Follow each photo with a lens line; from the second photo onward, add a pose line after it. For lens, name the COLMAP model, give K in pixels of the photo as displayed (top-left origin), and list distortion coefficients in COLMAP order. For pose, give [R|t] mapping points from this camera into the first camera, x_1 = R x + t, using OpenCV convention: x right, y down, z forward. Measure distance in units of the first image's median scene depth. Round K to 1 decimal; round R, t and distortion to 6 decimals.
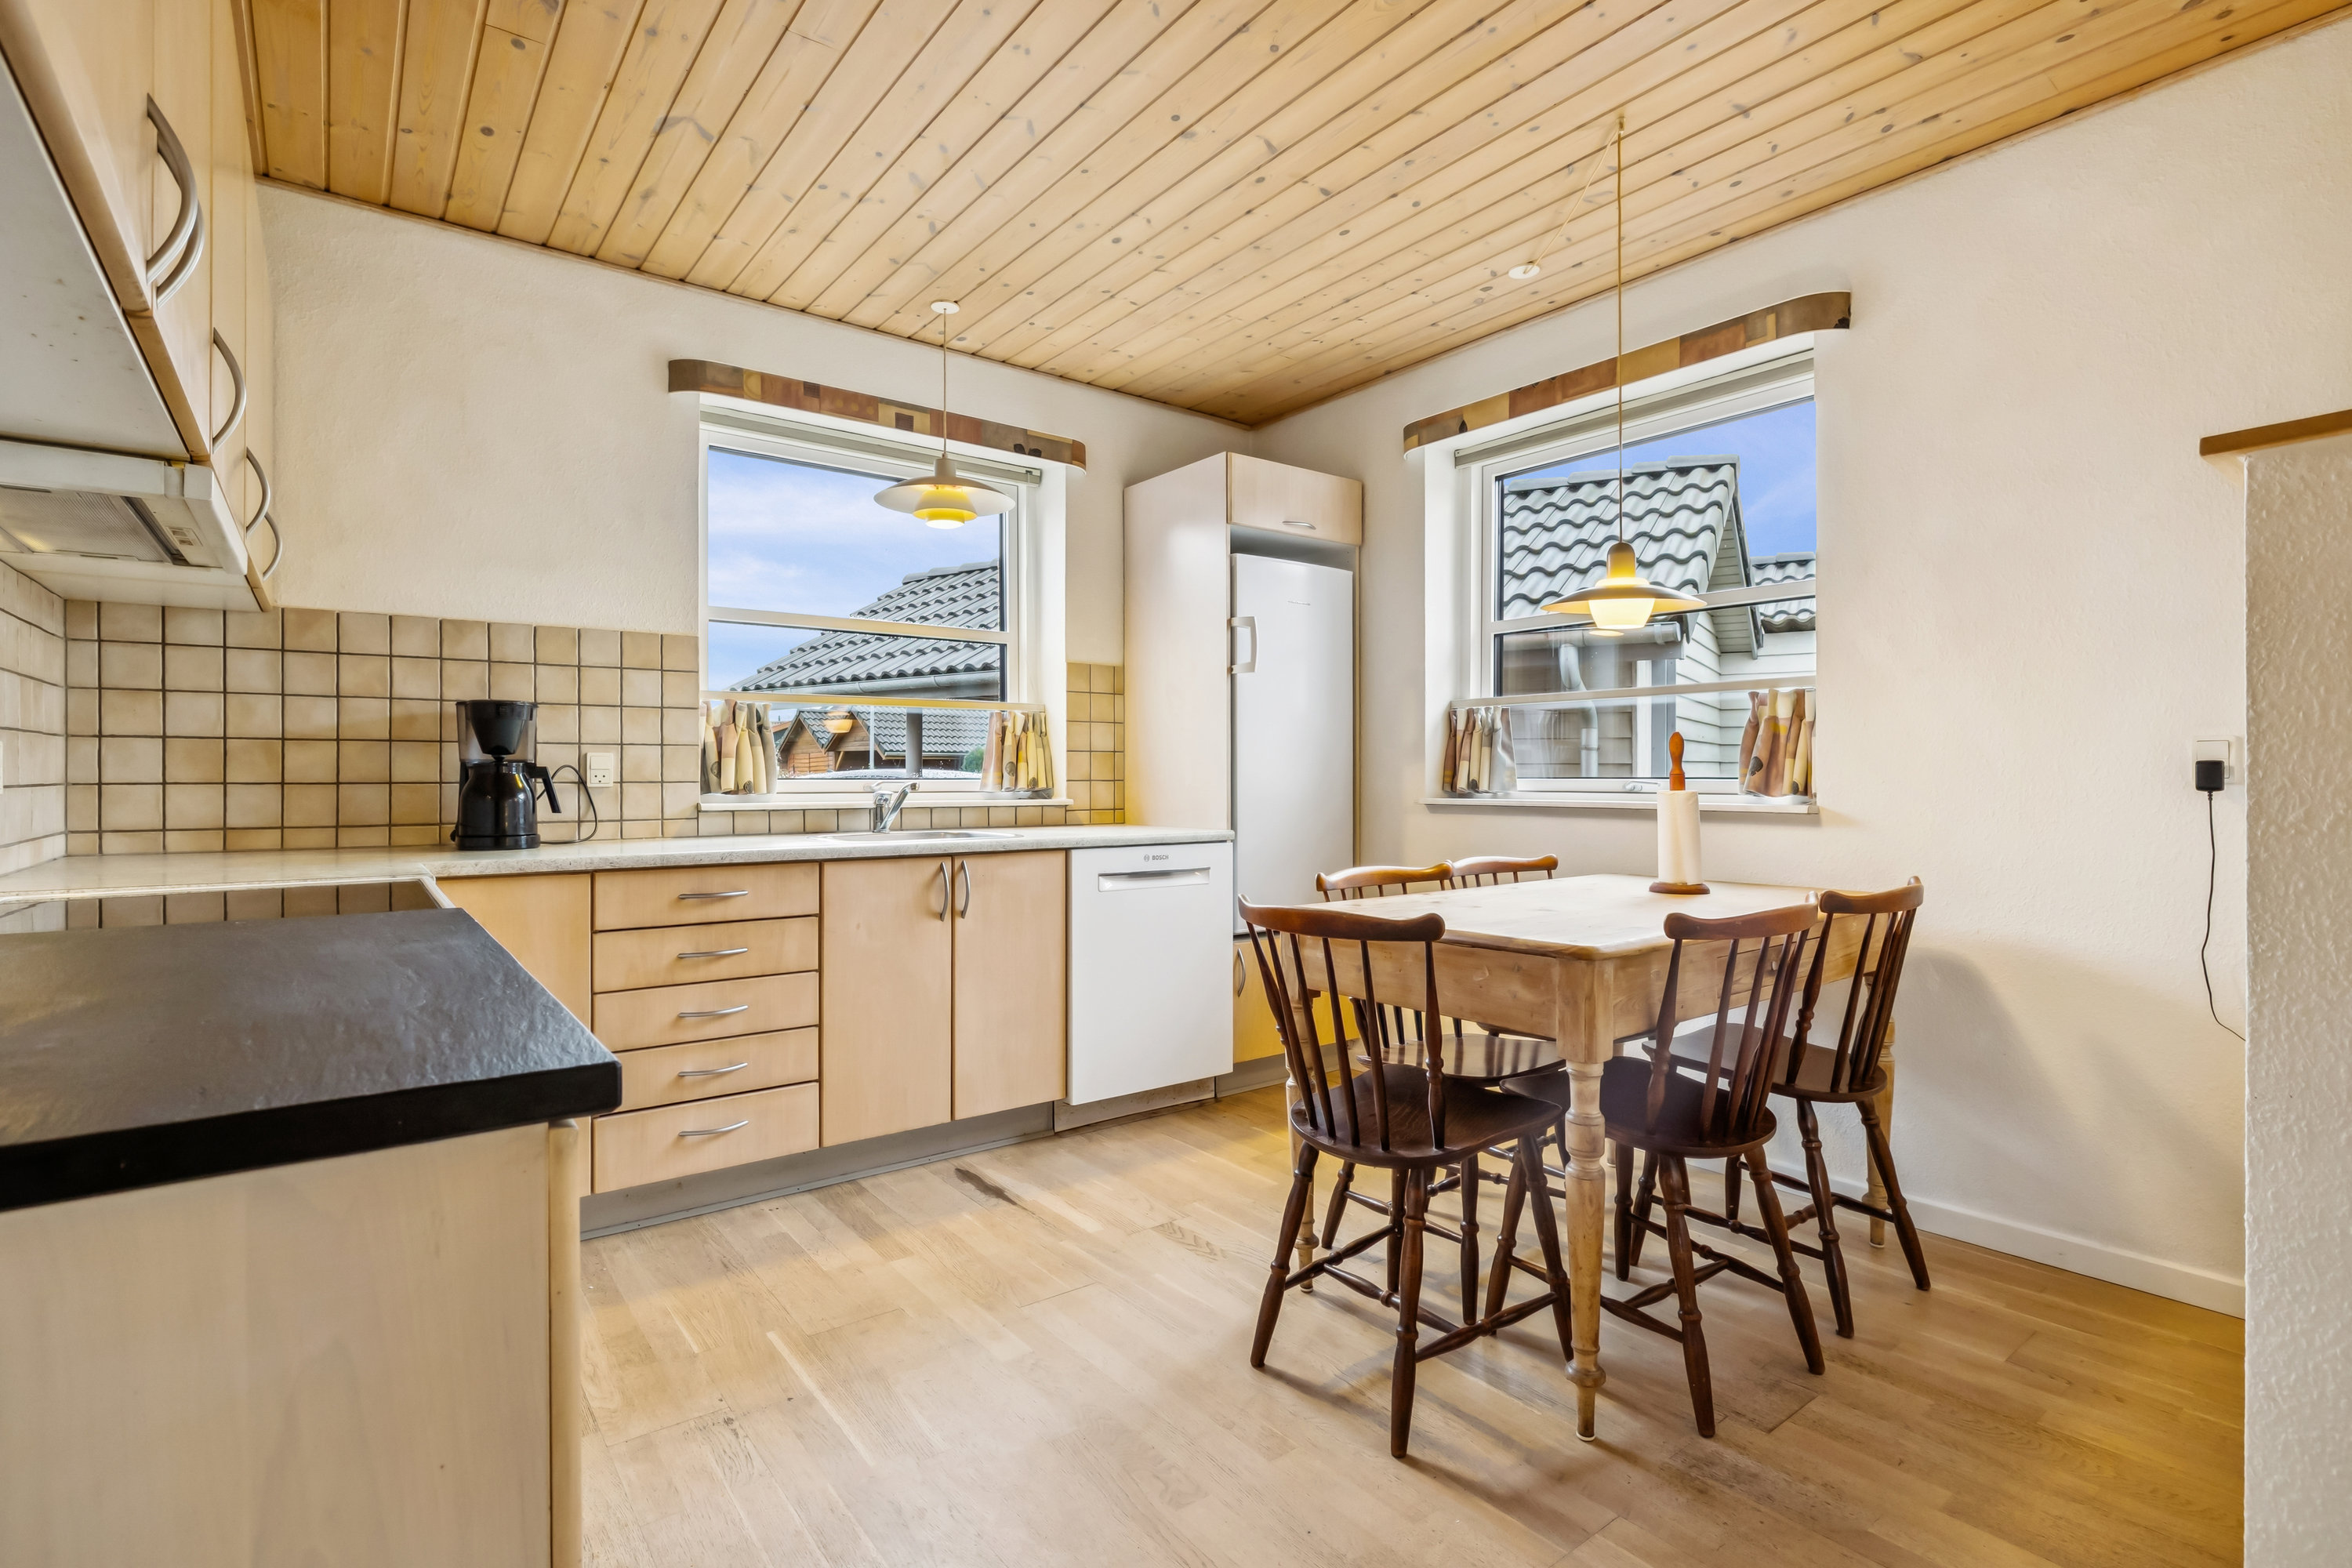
lens RADIAL K [[1138.0, 0, 1161.7], [0, 1138.0, 754.1], [0, 0, 1]] dist [0.025269, 0.000183]
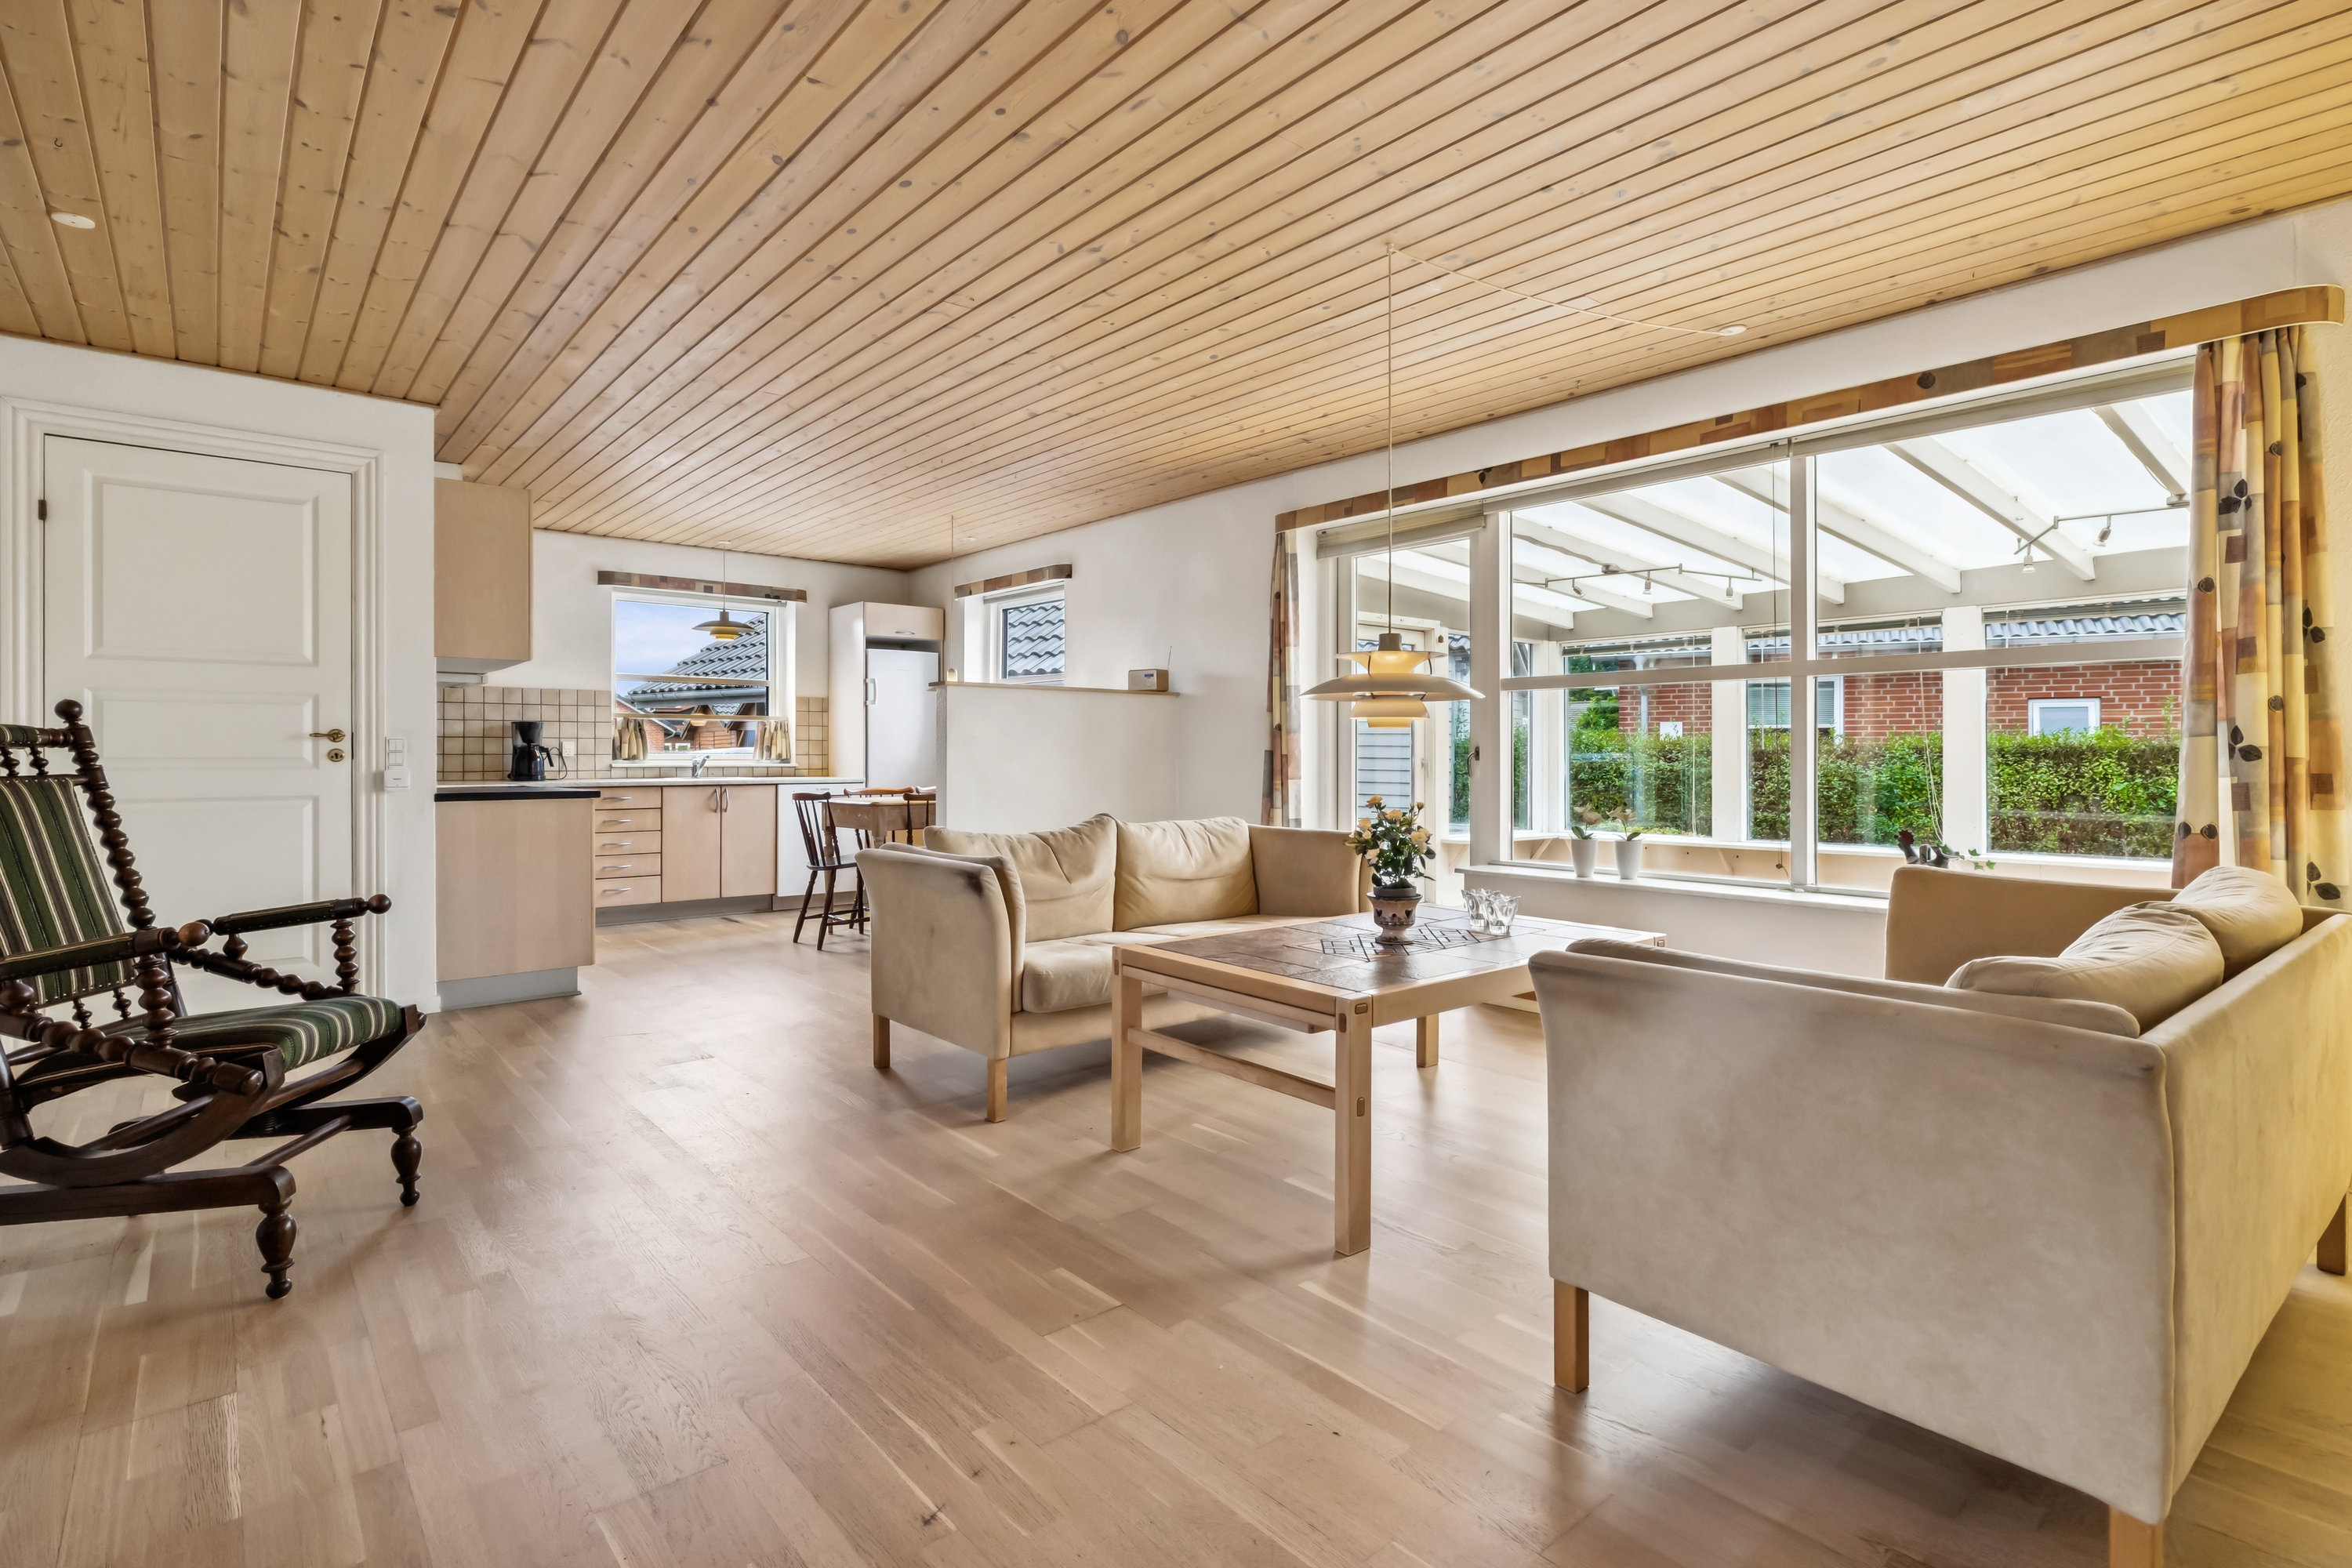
lens RADIAL K [[1163.6, 0, 1185.9], [0, 1163.6, 742.2], [0, 0, 1]] dist [-0.002016, 0.000661]
pose [[0.997951, 0.001552, 0.063965, 0.558783], [-0.002013, 0.999972, 0.007143, -0.017864], [-0.063952, -0.007257, 0.997927, -1.314688]]
